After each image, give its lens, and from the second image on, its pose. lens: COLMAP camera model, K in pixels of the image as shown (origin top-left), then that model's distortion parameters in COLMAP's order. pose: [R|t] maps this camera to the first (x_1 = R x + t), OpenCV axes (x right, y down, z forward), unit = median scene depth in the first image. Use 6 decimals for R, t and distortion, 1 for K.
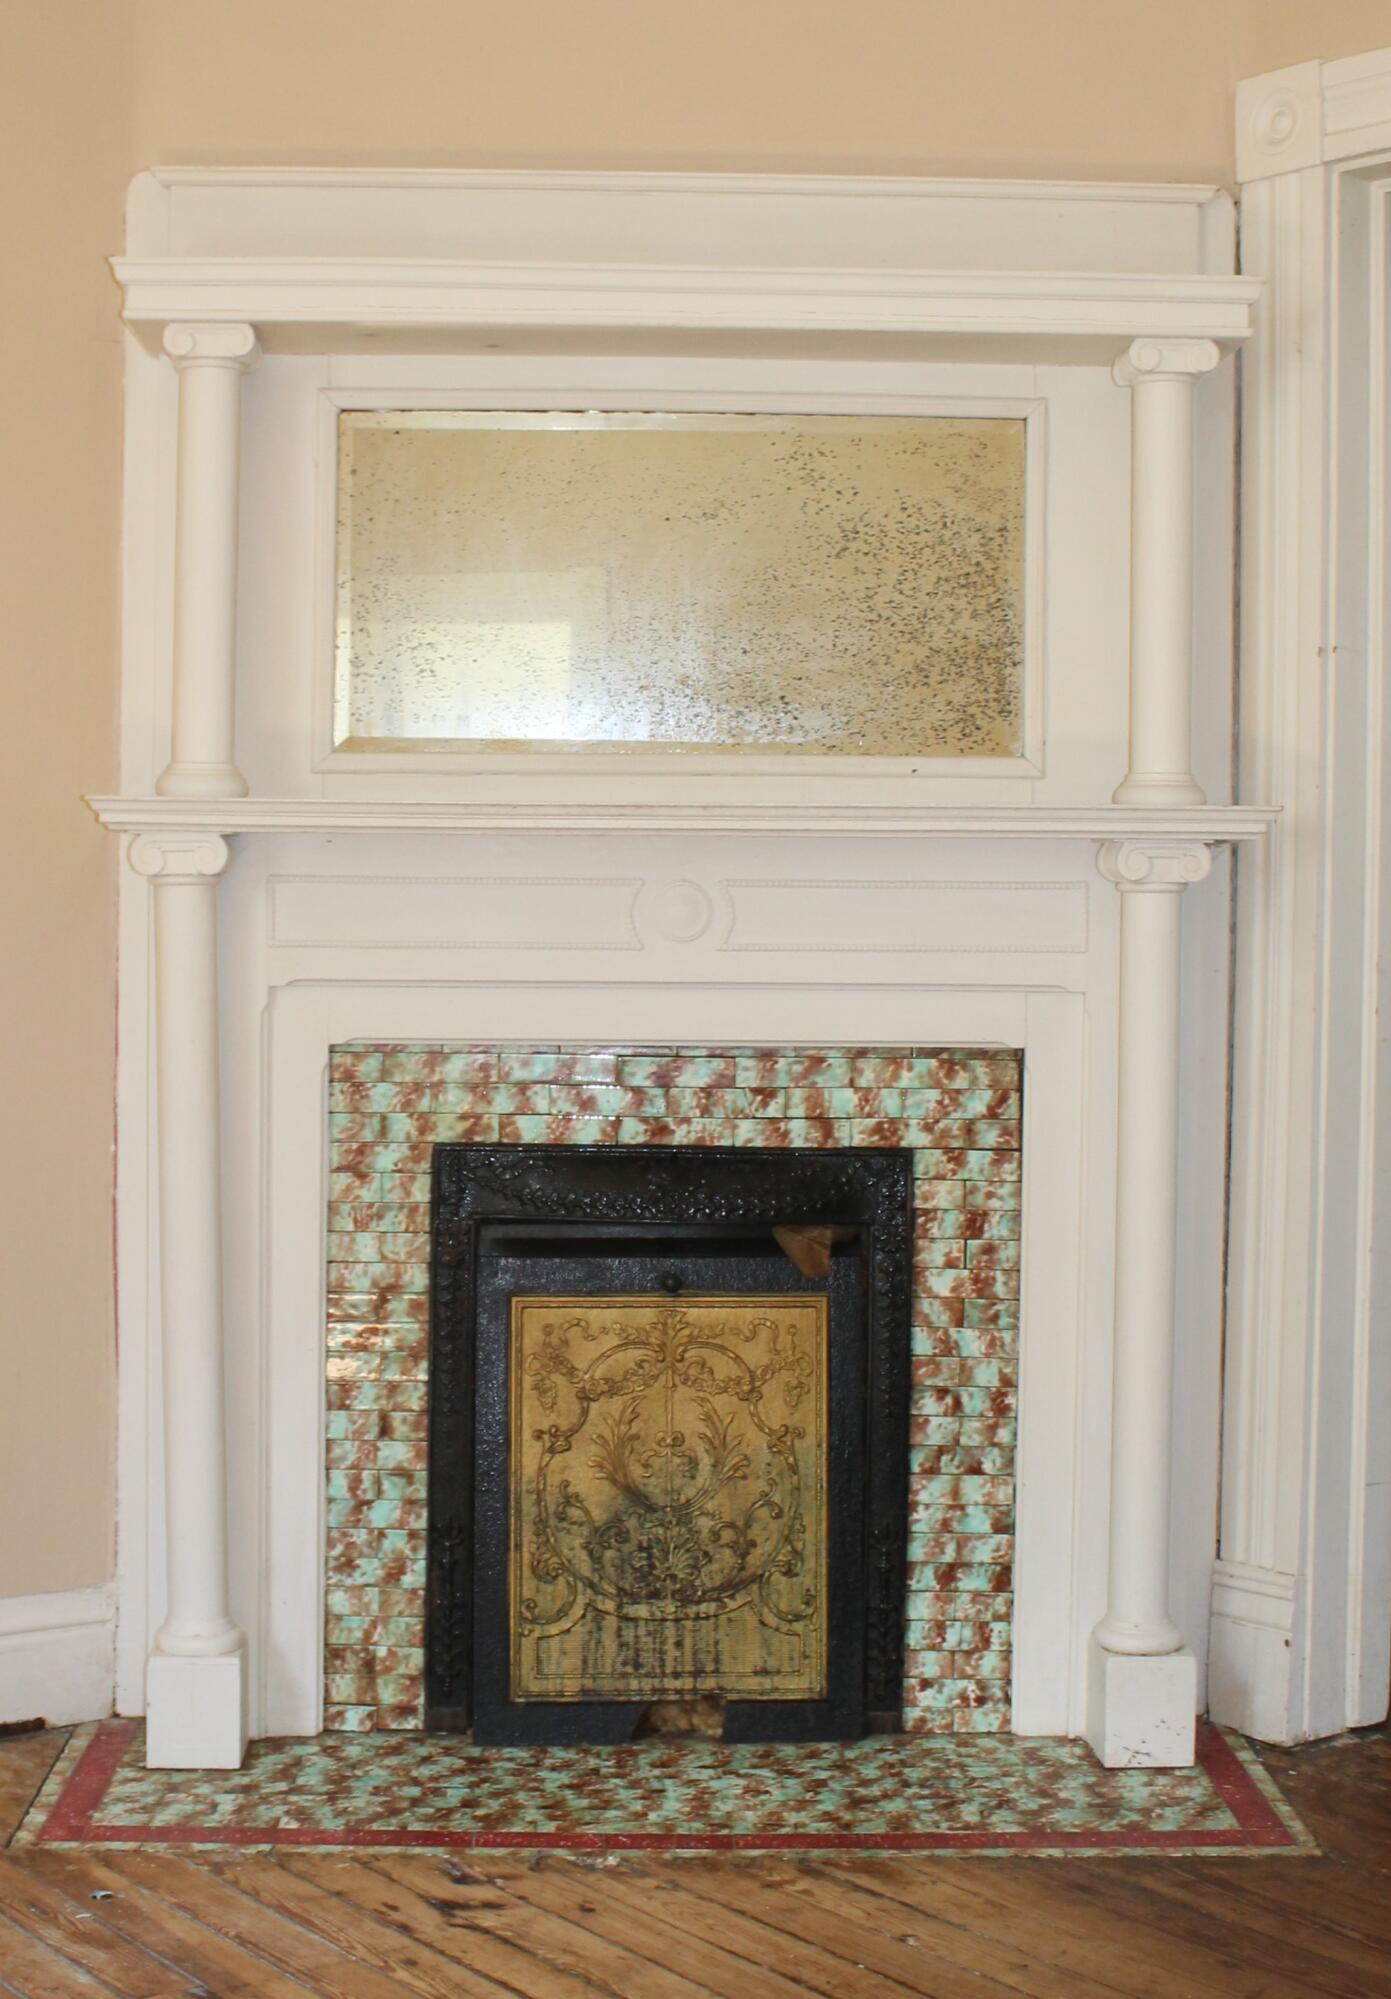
lens RADIAL K [[2670.3, 0, 690.8], [0, 2670.3, 1007.6], [0, 0, 1]] dist [-0.100405, 0.000000]
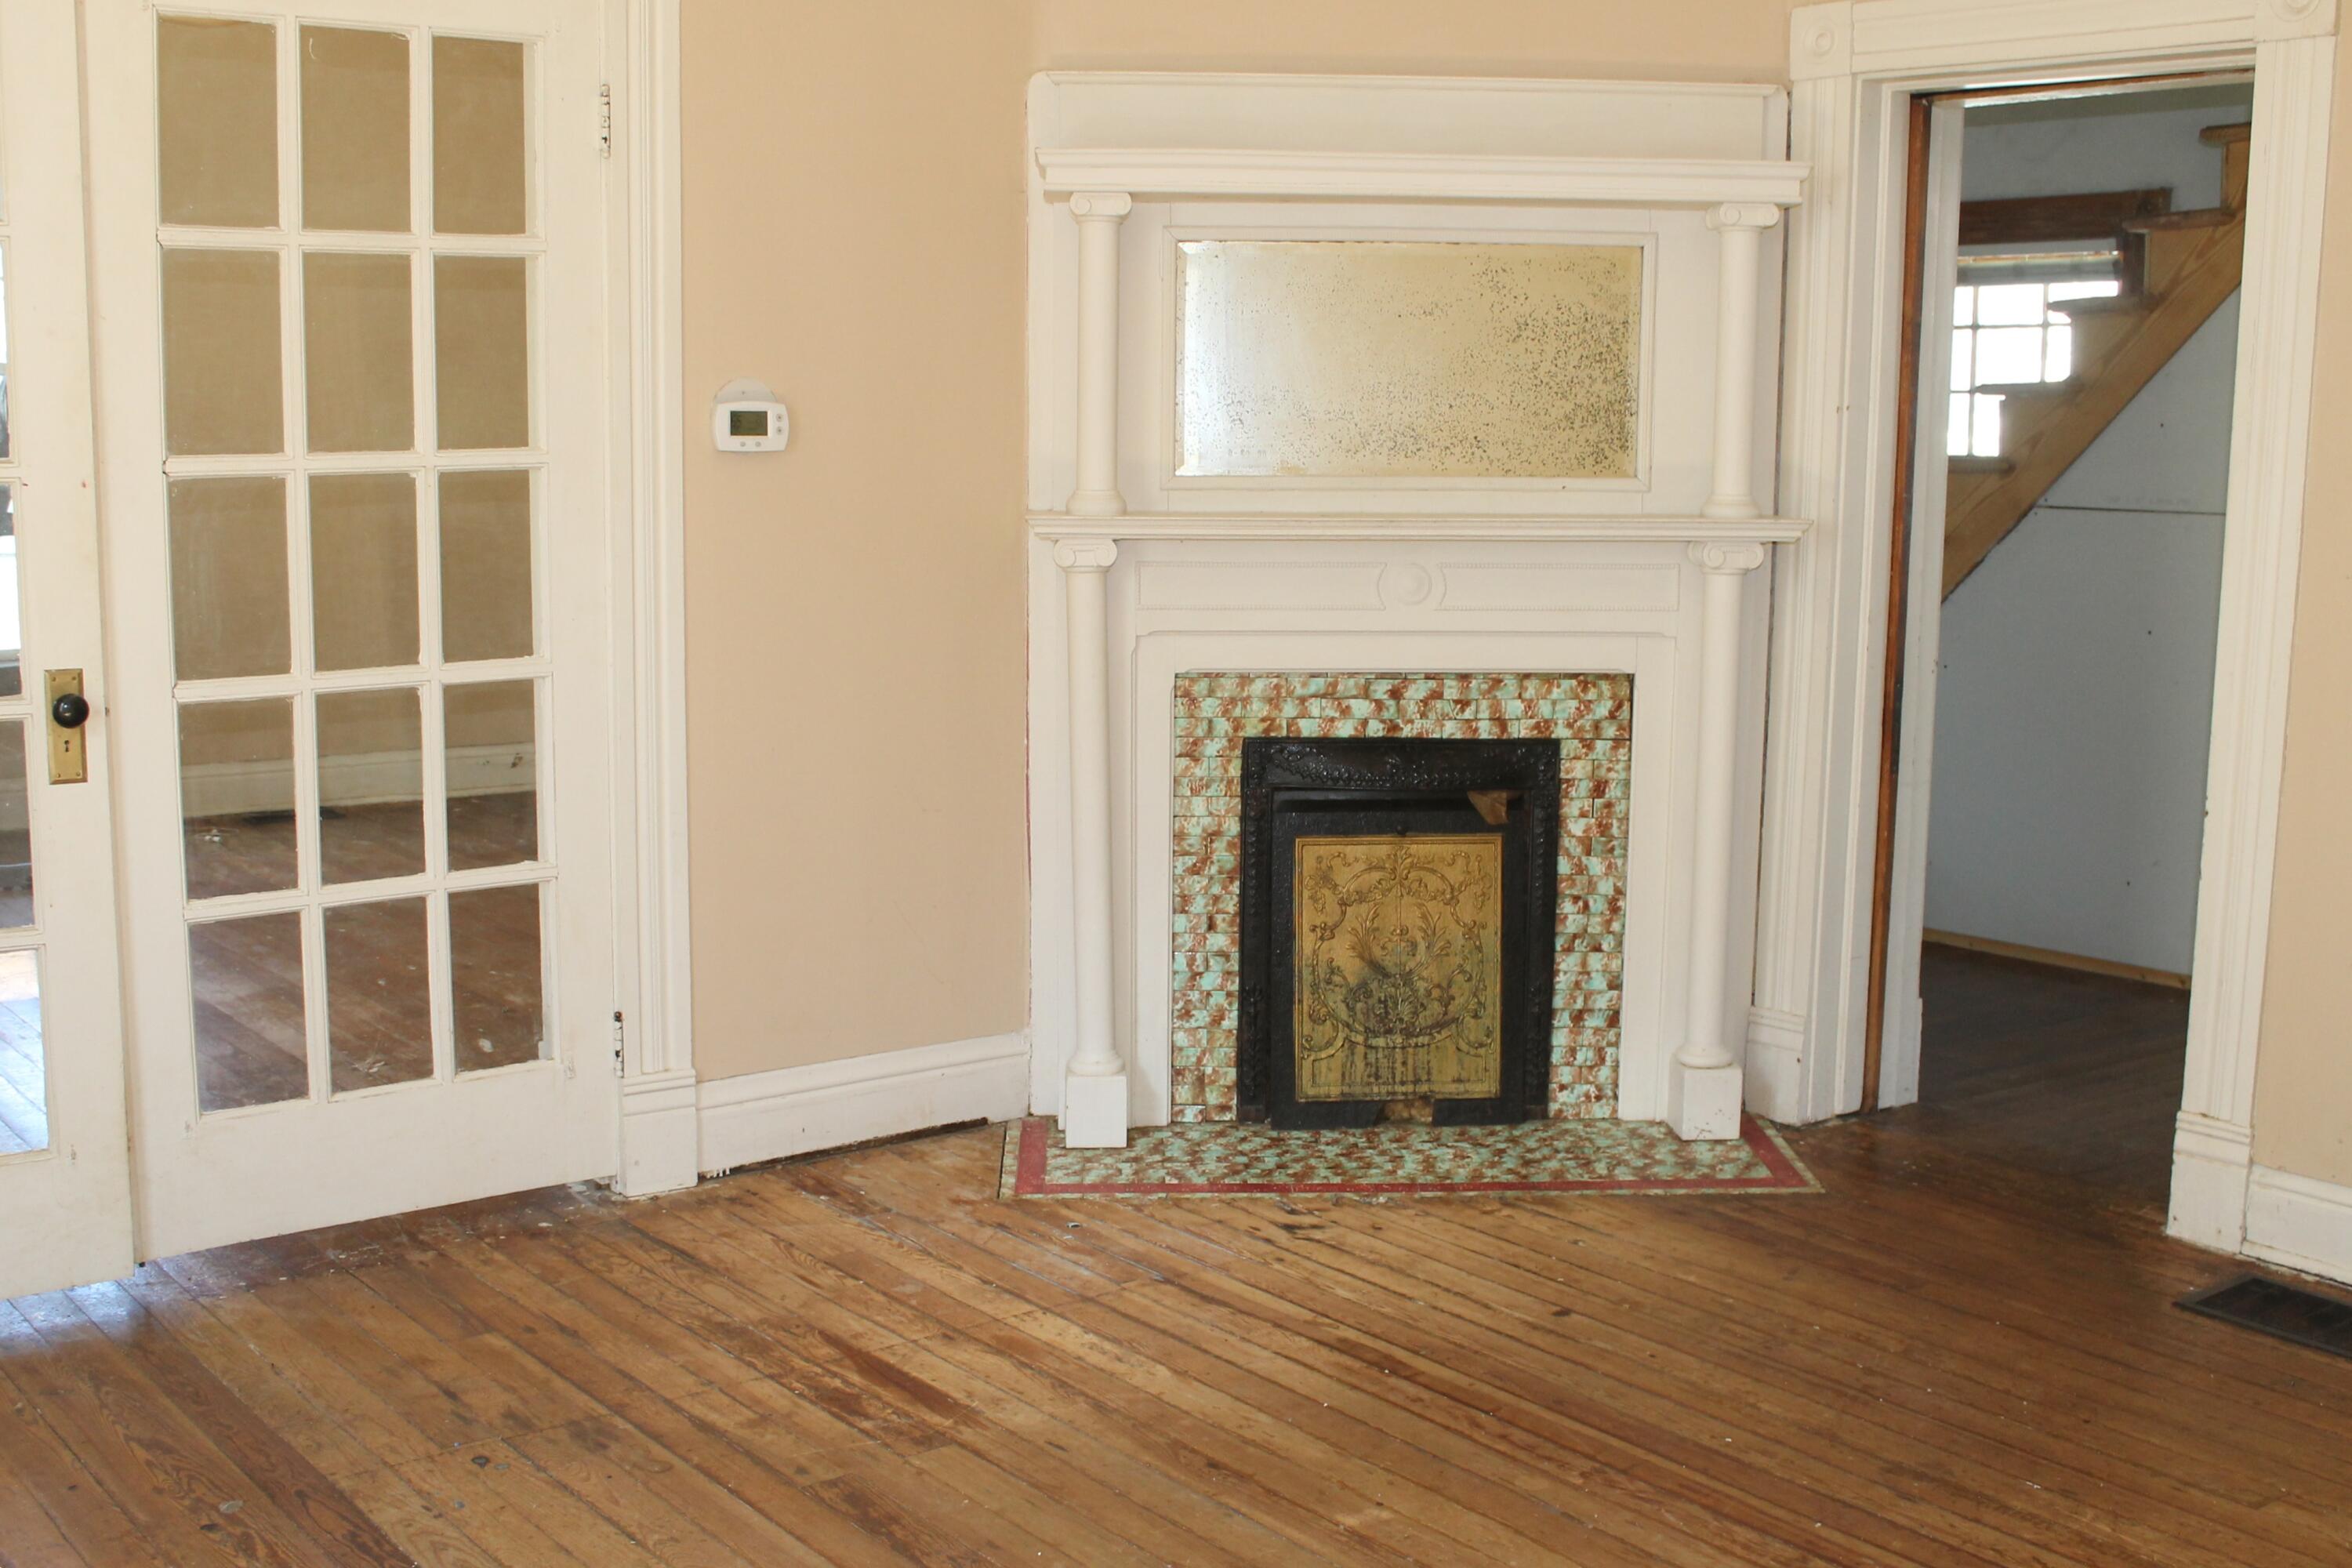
lens RADIAL K [[2543.7, 0, 1197.0], [0, 2543.7, 778.3], [0, 0, 1]] dist [-0.080621, 0.000000]
pose [[0.999687, -0.005889, 0.024329, -0.158356], [0.002689, 0.991575, 0.129508, -0.112926], [-0.024887, -0.129402, 0.991280, -0.426934]]
